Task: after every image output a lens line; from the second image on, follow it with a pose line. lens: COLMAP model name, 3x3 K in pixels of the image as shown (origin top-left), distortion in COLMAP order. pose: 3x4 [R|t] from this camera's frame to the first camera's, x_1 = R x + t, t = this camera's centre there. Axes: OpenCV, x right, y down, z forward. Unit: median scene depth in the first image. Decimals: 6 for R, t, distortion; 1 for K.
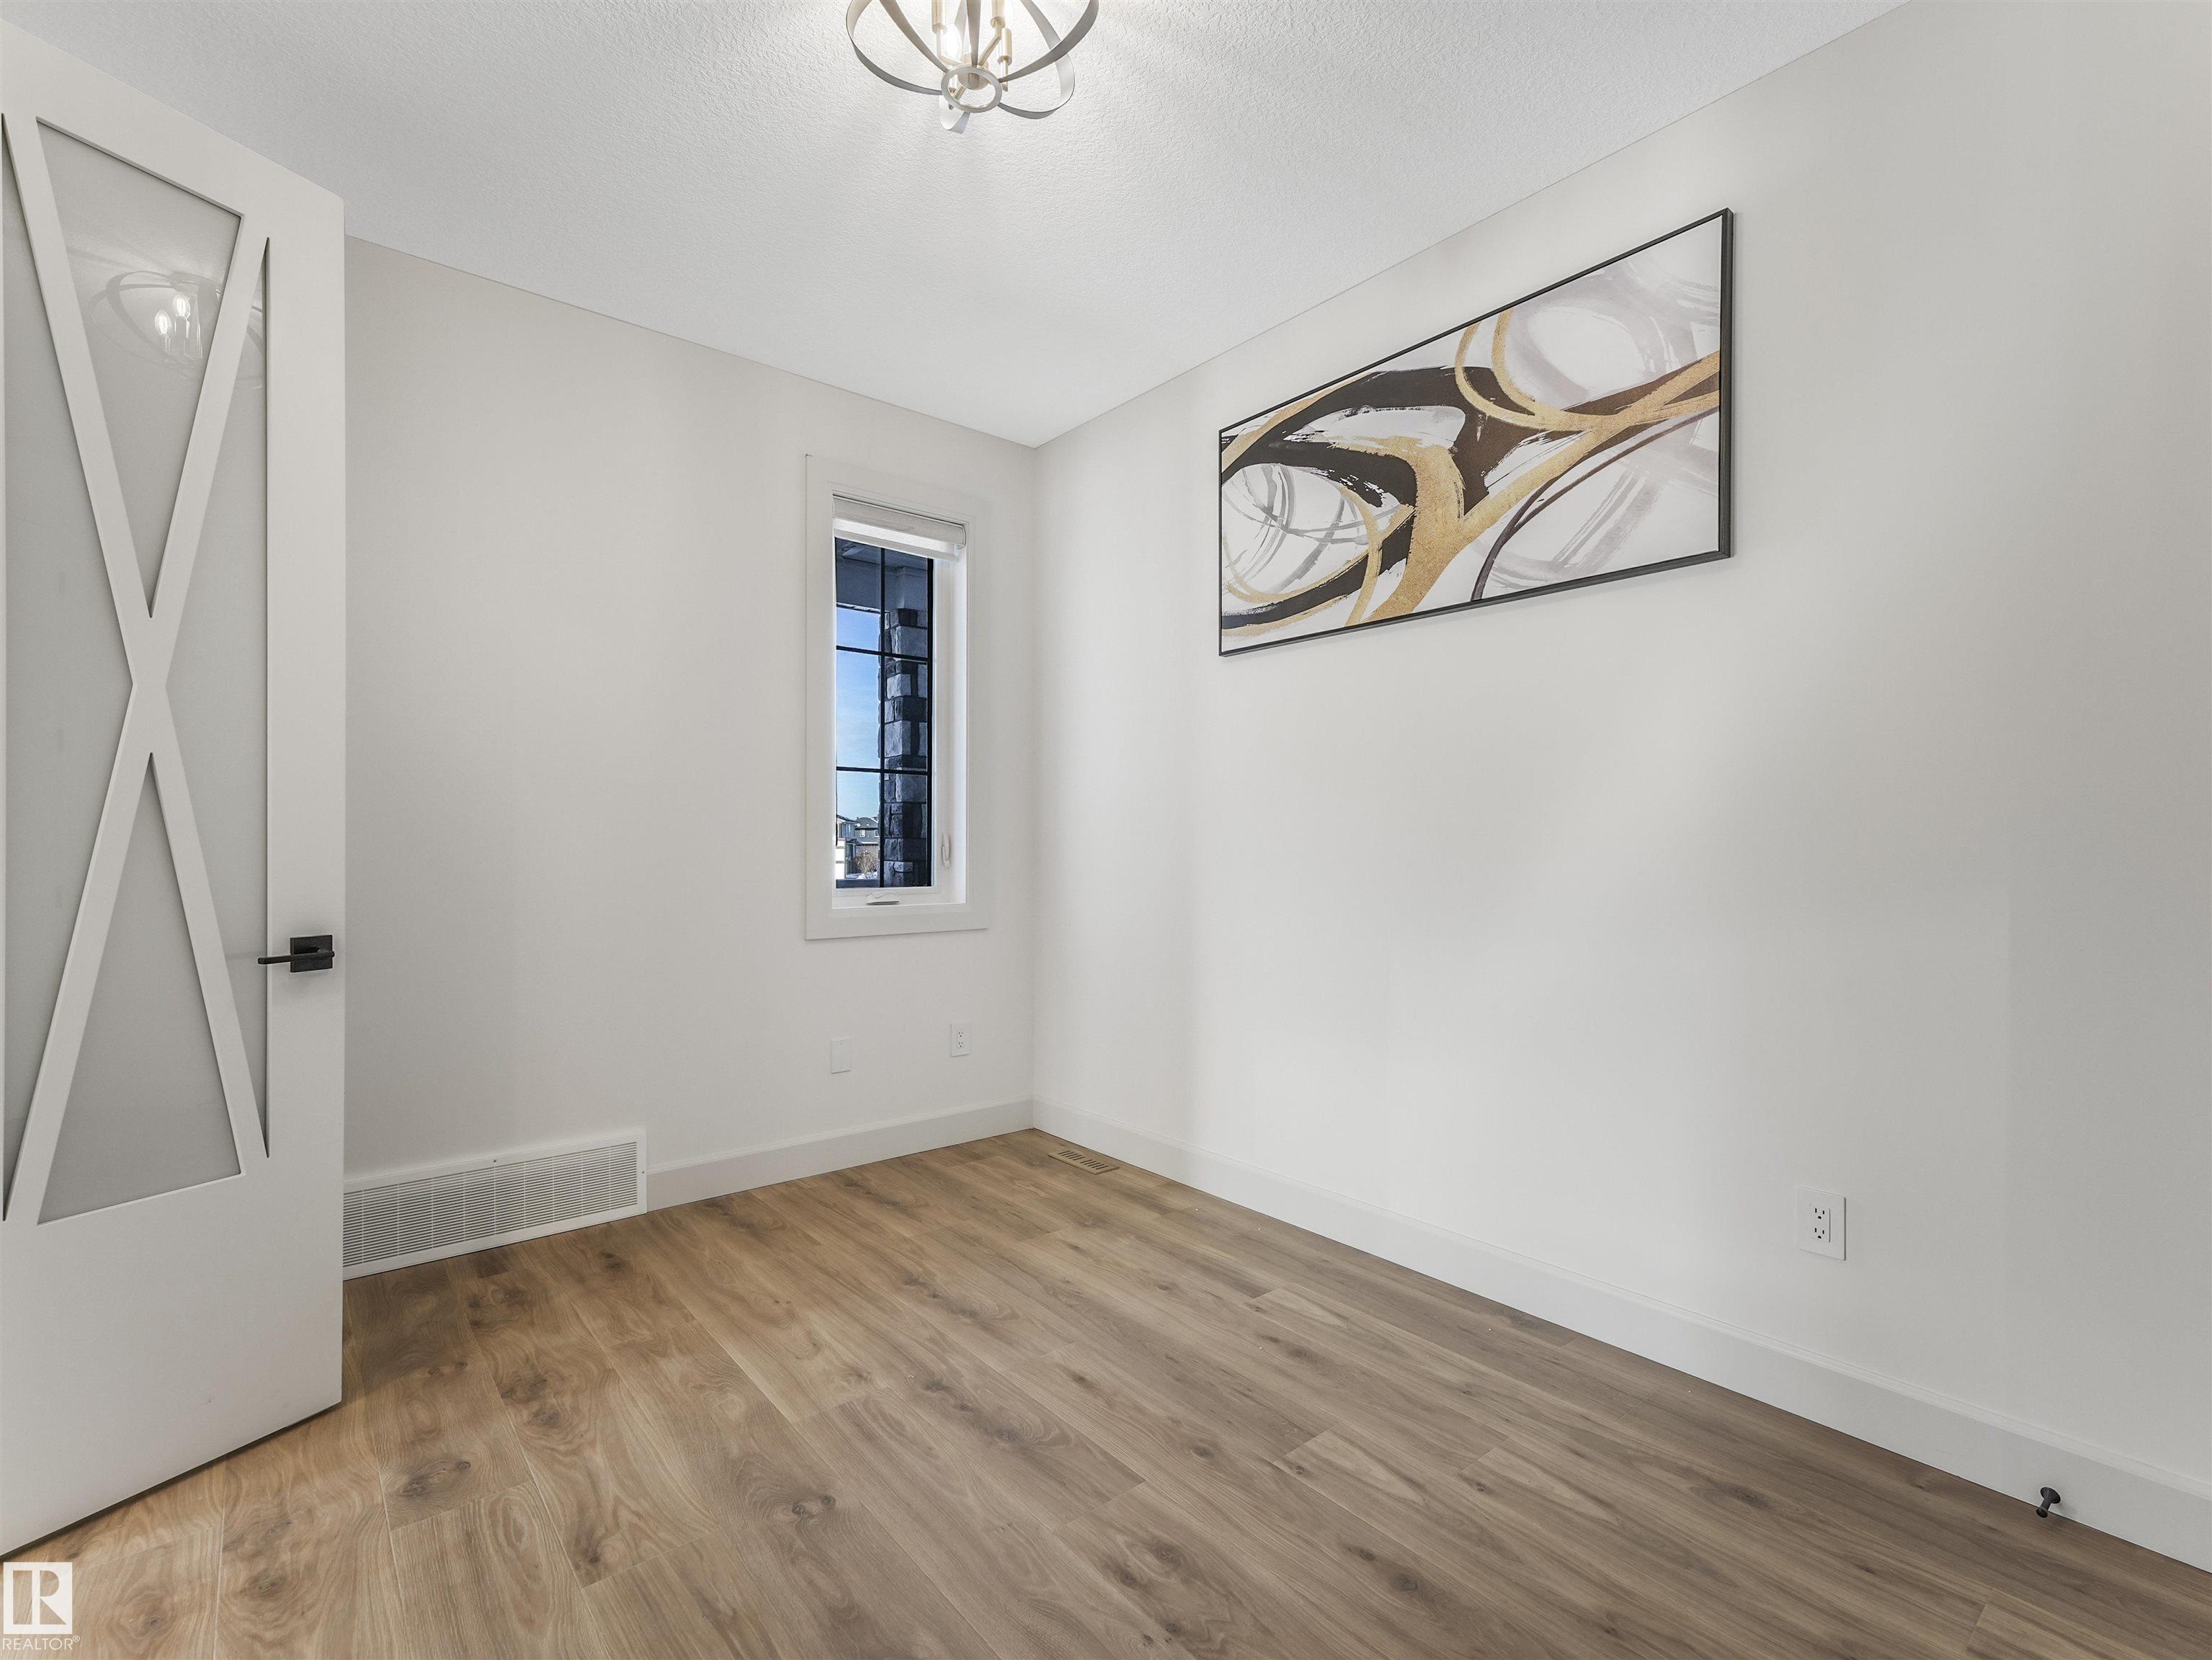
lens RADIAL K [[1006.5, 0, 1113.7], [0, 1006.5, 859.6], [0, 0, 1]] dist [-0.001206, 0.000143]
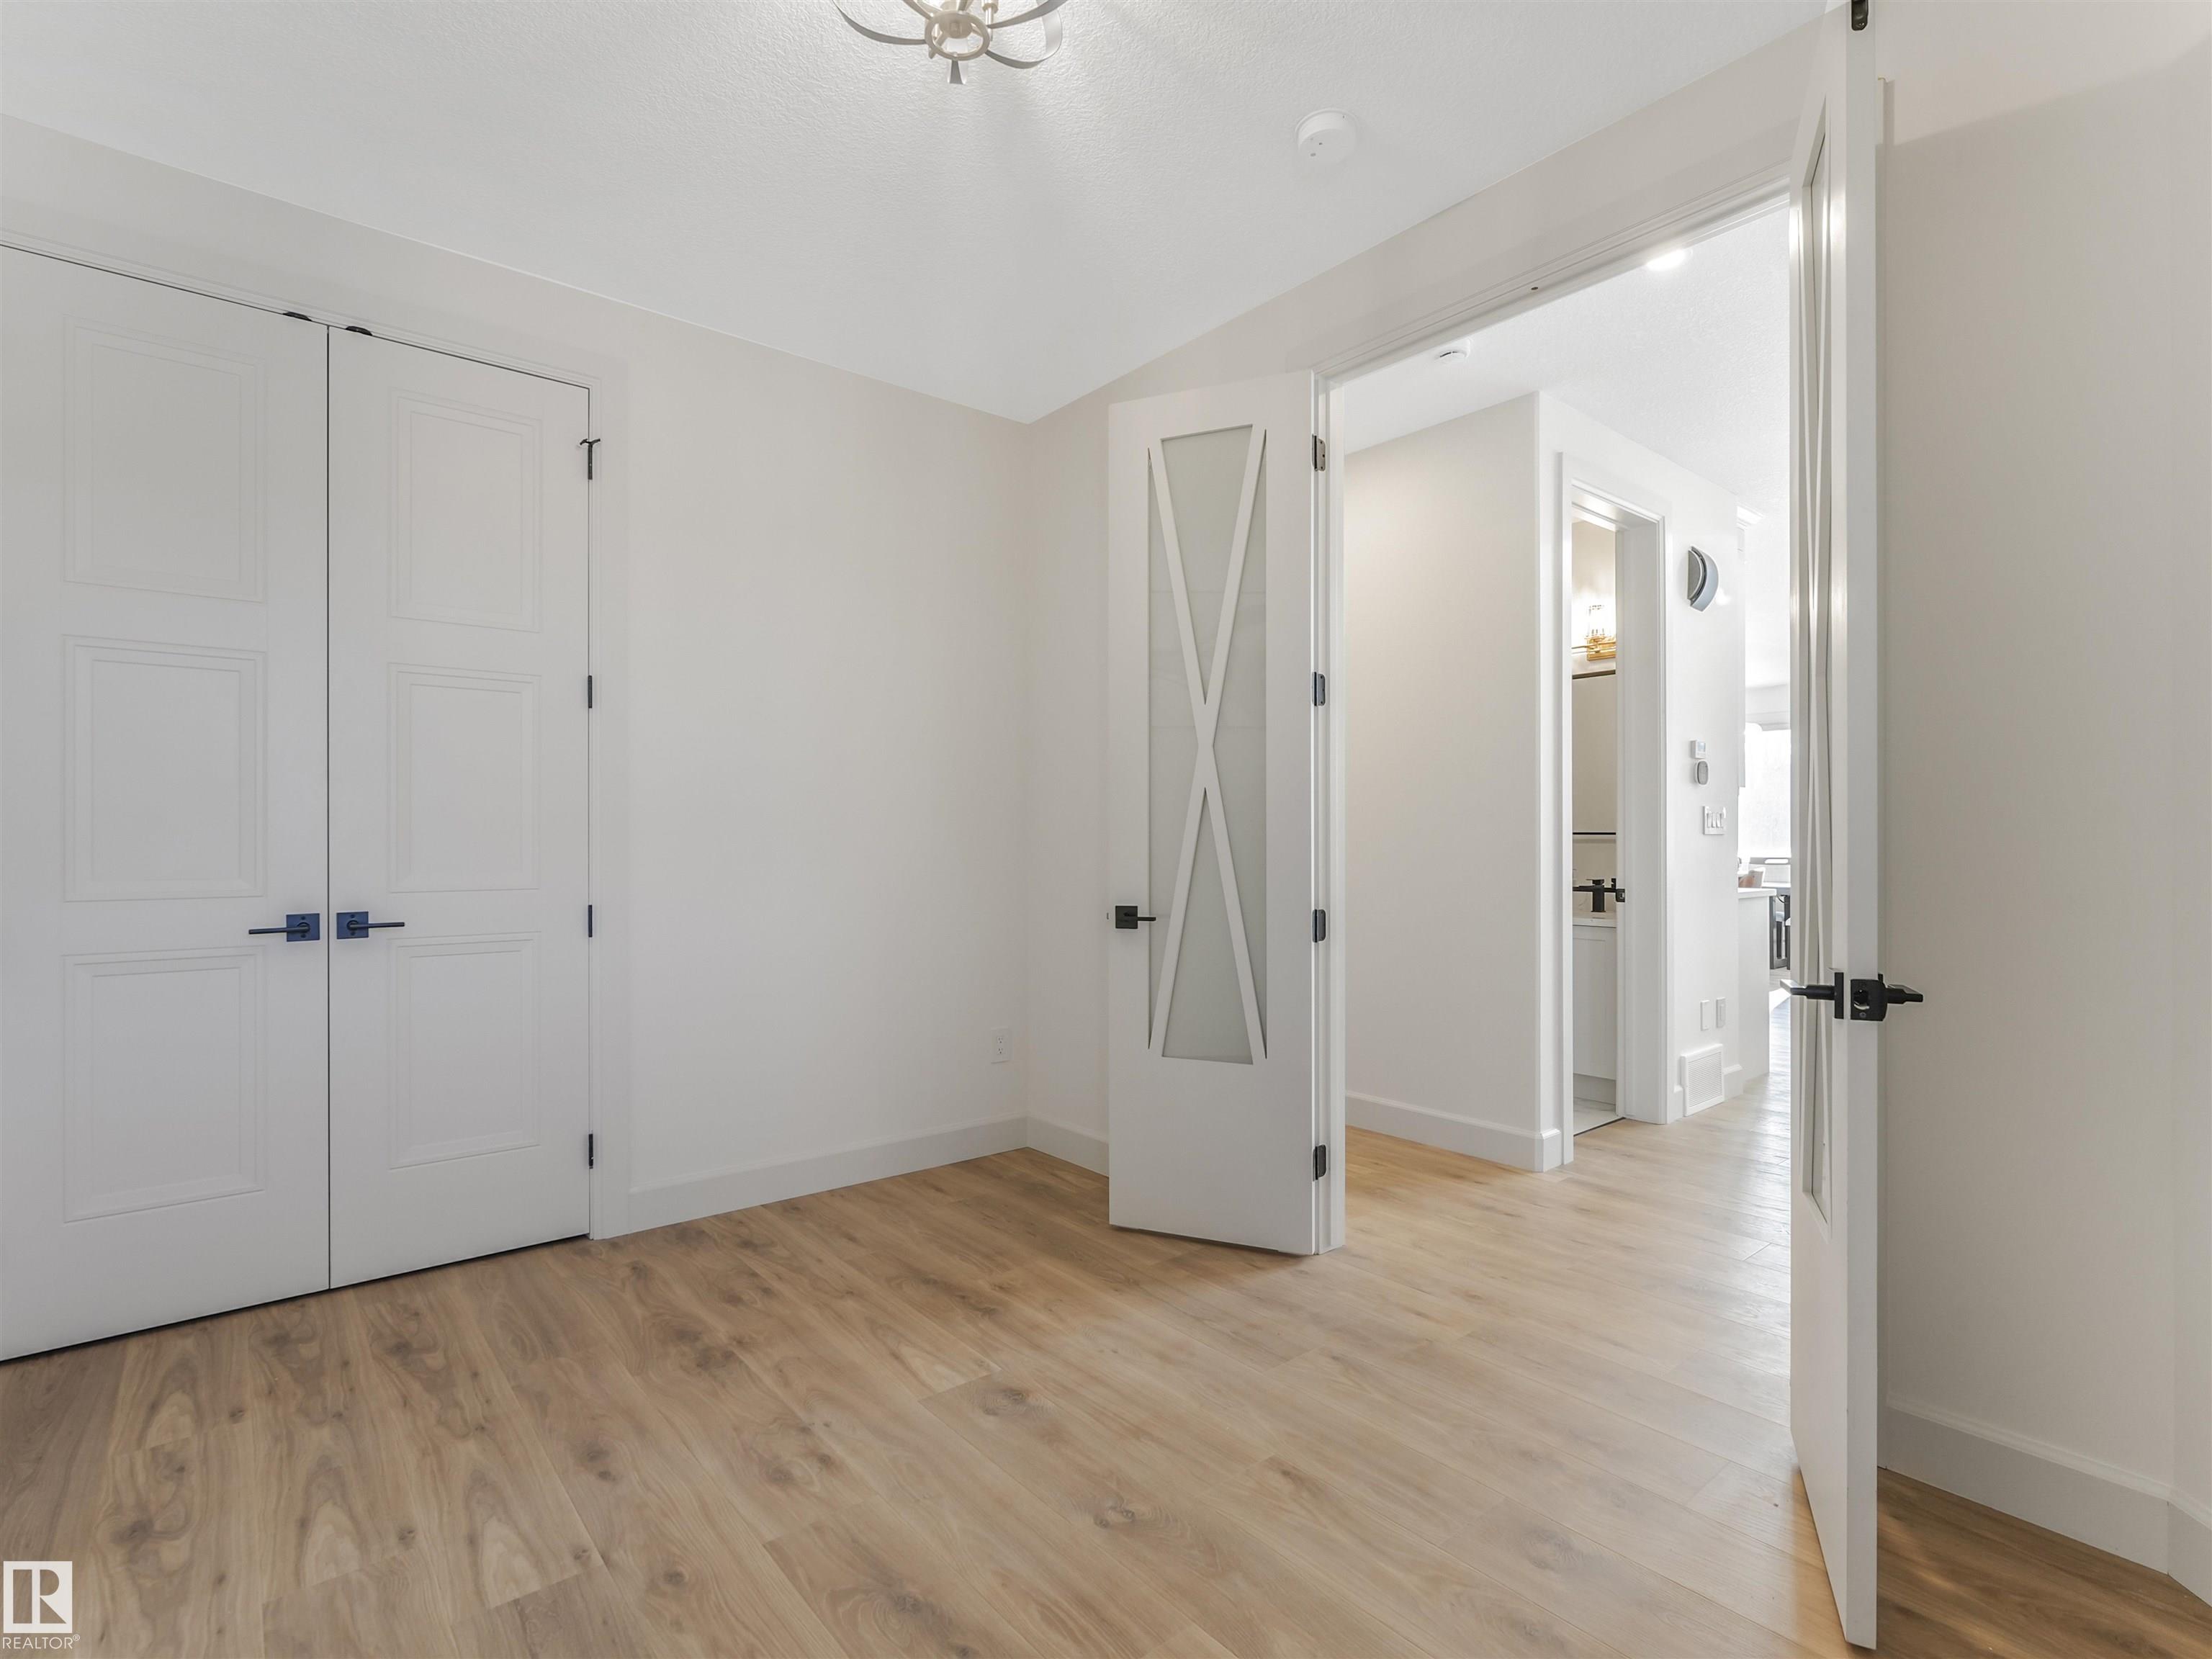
lens RADIAL K [[1042.1, 0, 1106.0], [0, 1042.1, 829.5], [0, 0, 1]] dist [0.004951, 0.000532]
pose [[-0.999967, -0.003893, 0.007069, -0.198600], [-0.003858, 0.999980, 0.005002, -0.023980], [-0.007088, 0.004974, -0.999963, 1.361551]]
